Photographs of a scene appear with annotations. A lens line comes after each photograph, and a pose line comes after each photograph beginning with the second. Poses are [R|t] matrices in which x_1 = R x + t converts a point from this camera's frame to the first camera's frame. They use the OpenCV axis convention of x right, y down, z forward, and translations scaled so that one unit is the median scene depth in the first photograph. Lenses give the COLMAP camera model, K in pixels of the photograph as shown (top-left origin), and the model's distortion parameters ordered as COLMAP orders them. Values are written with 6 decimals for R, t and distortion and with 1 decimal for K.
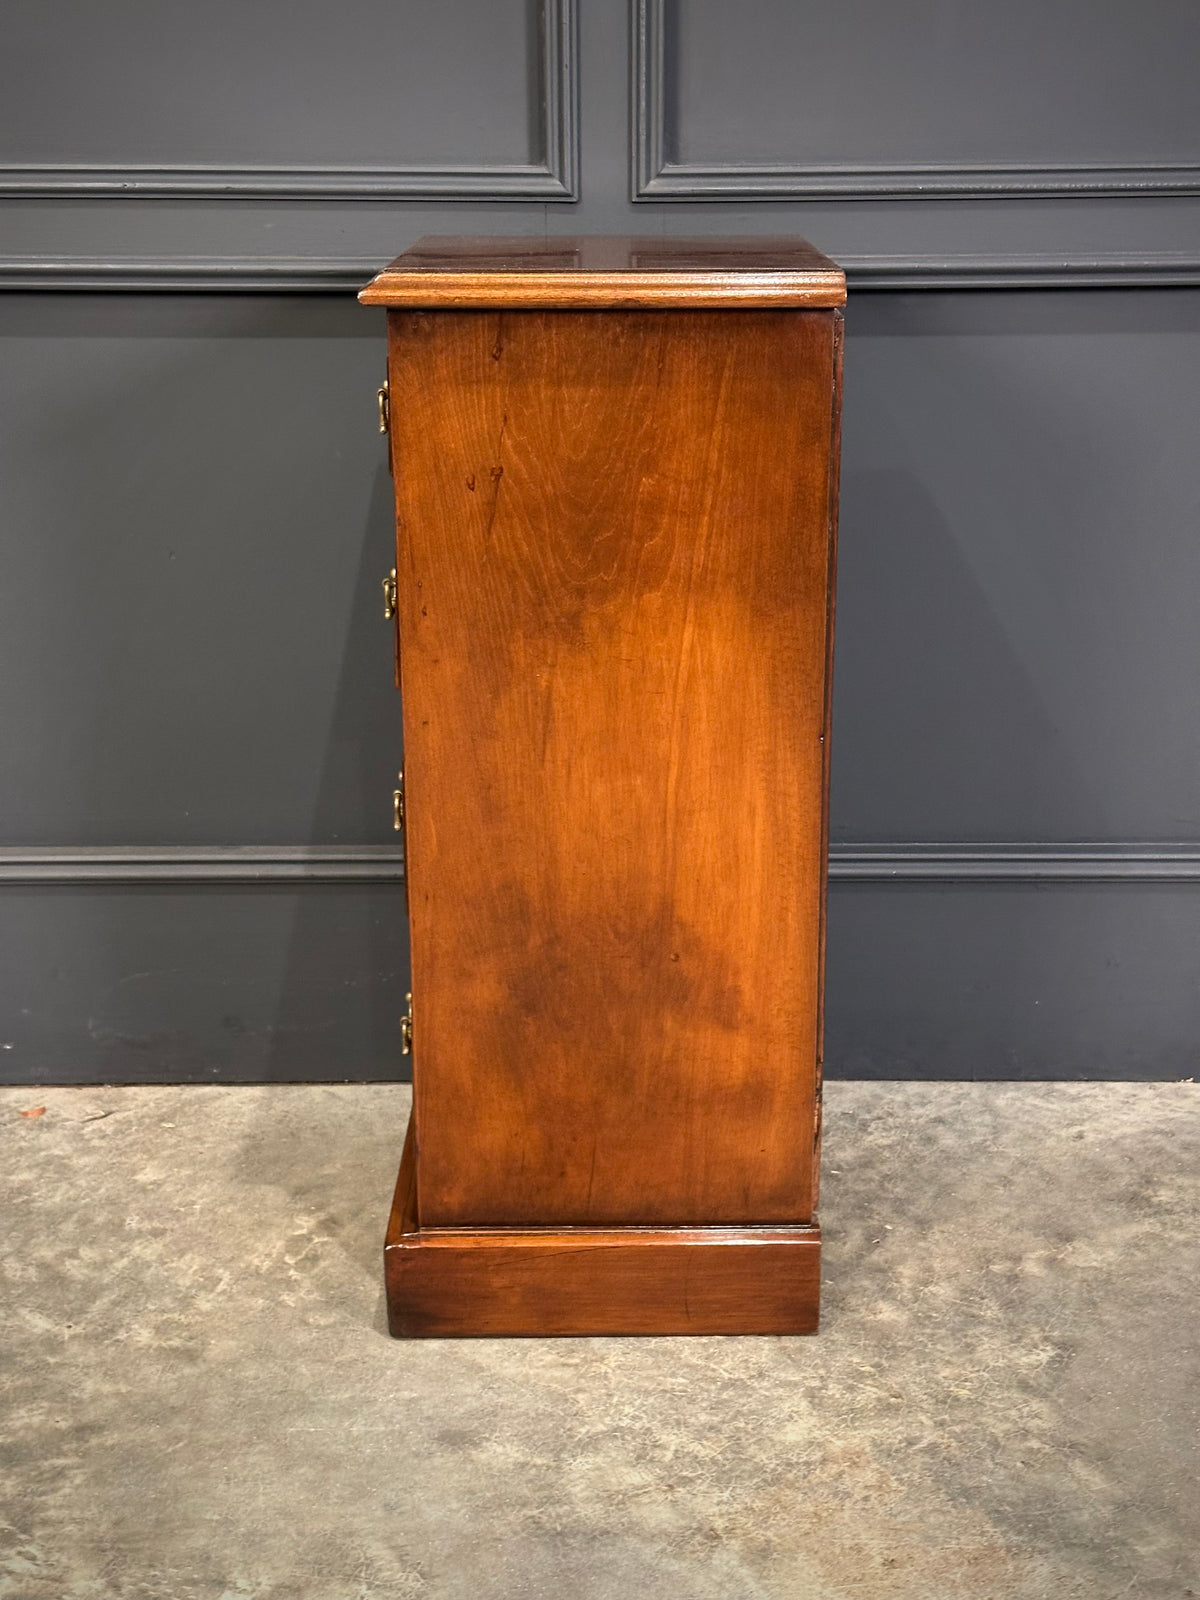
lens RADIAL K [[2240.1, 0, 606.2], [0, 2240.1, 785.8], [0, 0, 1]] dist [0.085283, 0.000000]
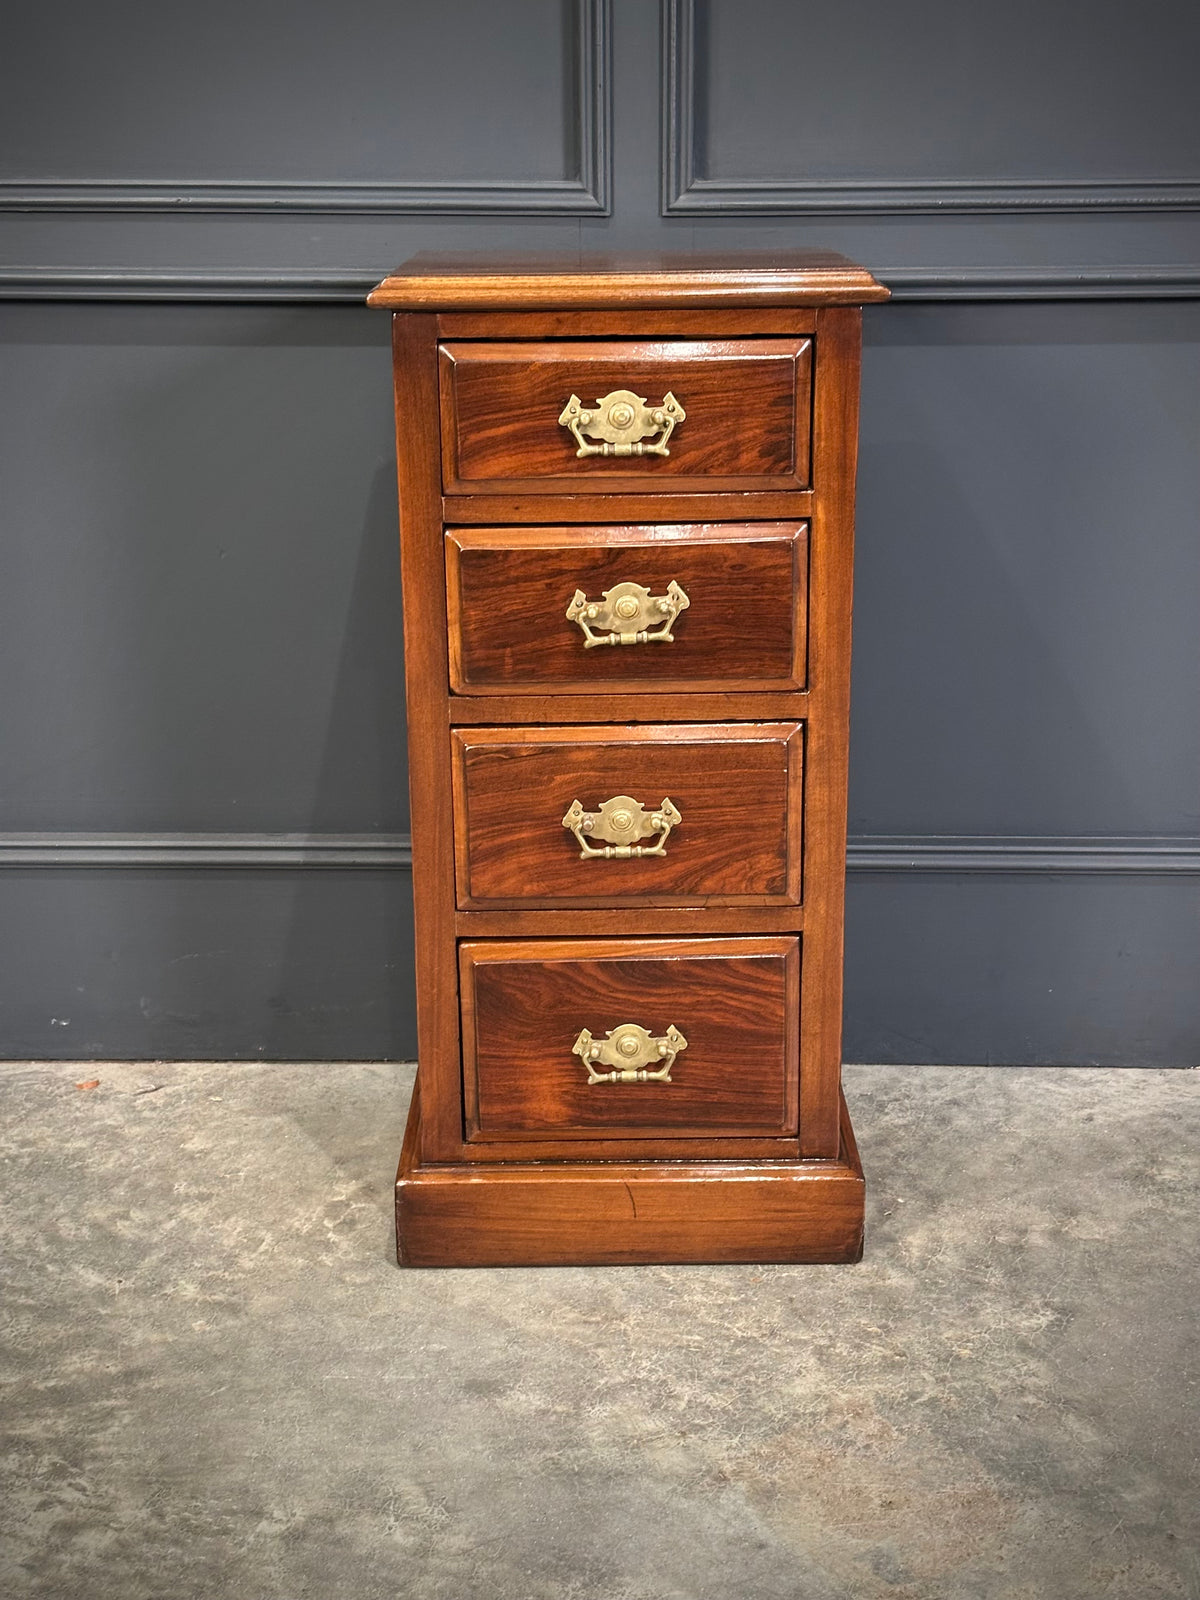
lens RADIAL K [[2240.1, 0, 607.2], [0, 2240.1, 810.8], [0, 0, 1]] dist [0.085283, 0.000000]
pose [[0.999662, 0.007368, -0.024944, 0.015568], [-0.007252, 0.999962, 0.004746, 0.012637], [0.024978, -0.004563, 0.999678, -0.050009]]
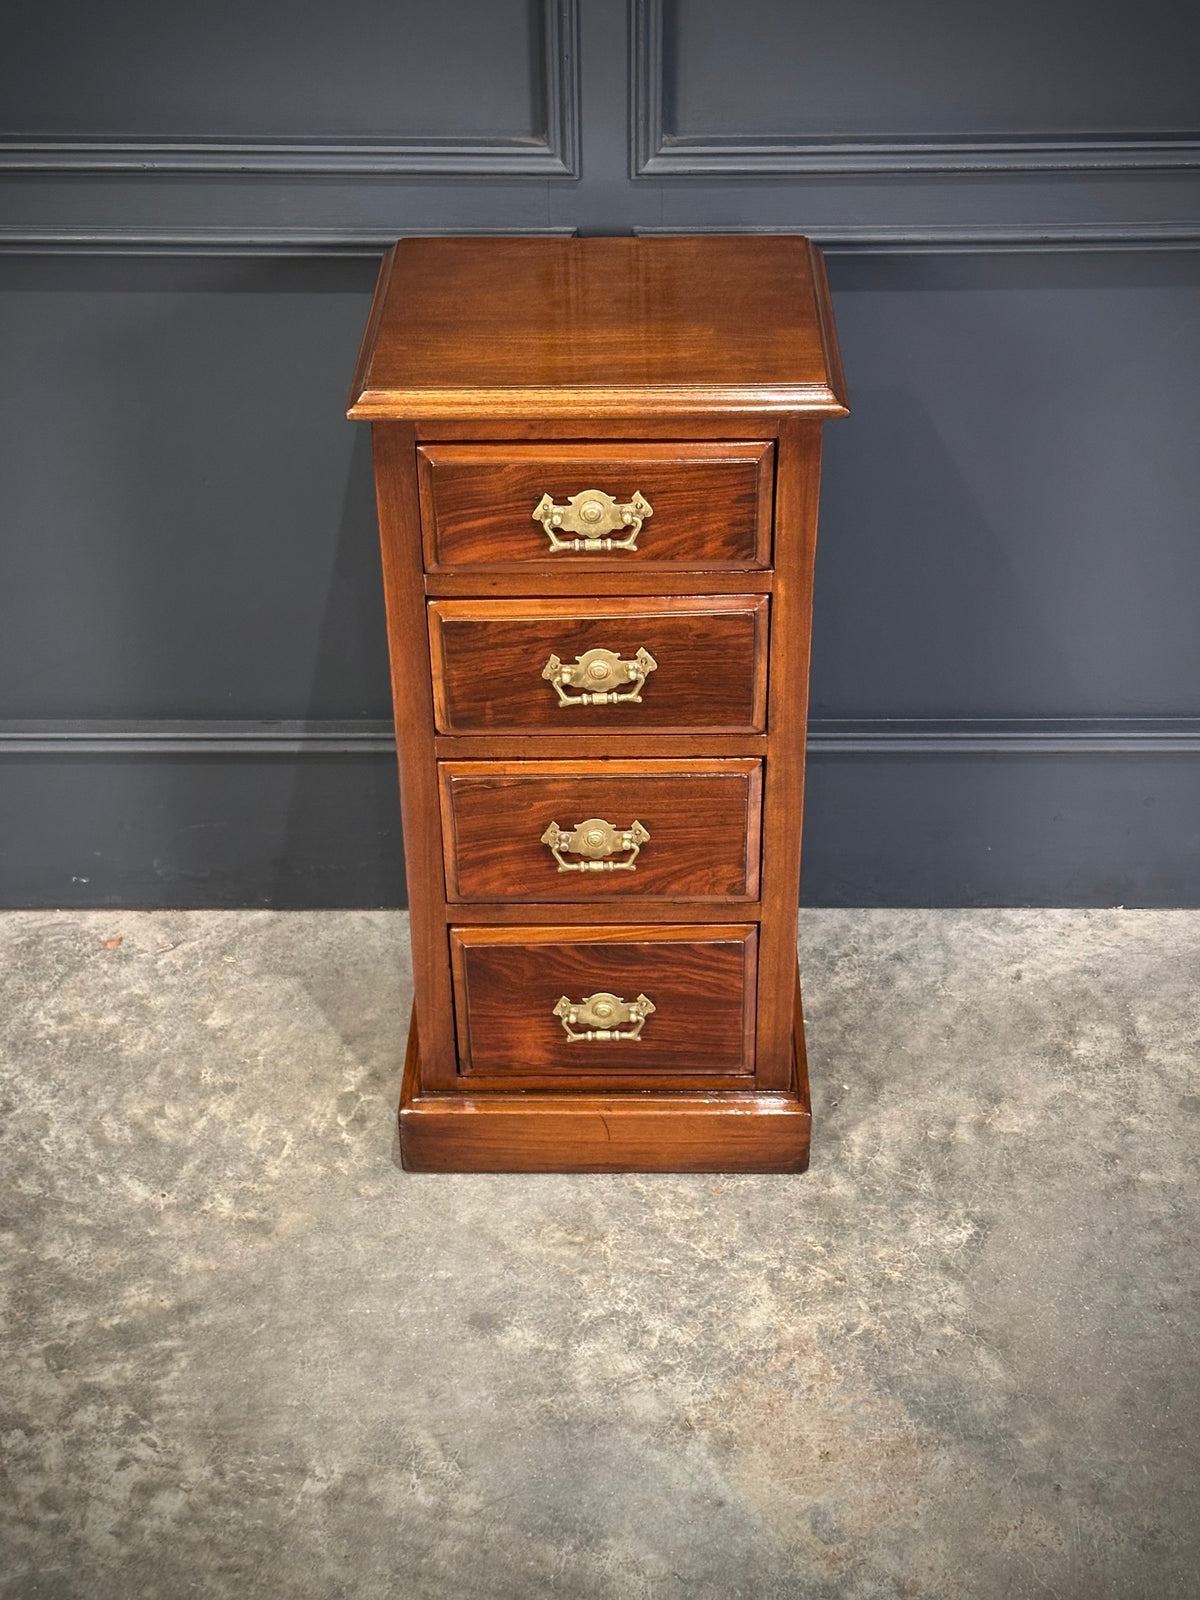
lens RADIAL K [[2240.1, 0, 607.4], [0, 2240.1, 771.9], [0, 0, 1]] dist [0.085283, 0.000000]
pose [[0.999967, 0.001377, -0.007966, 0.010307], [0.001085, 0.953598, 0.301082, -0.349428], [0.008011, -0.301081, 0.953565, -0.084654]]
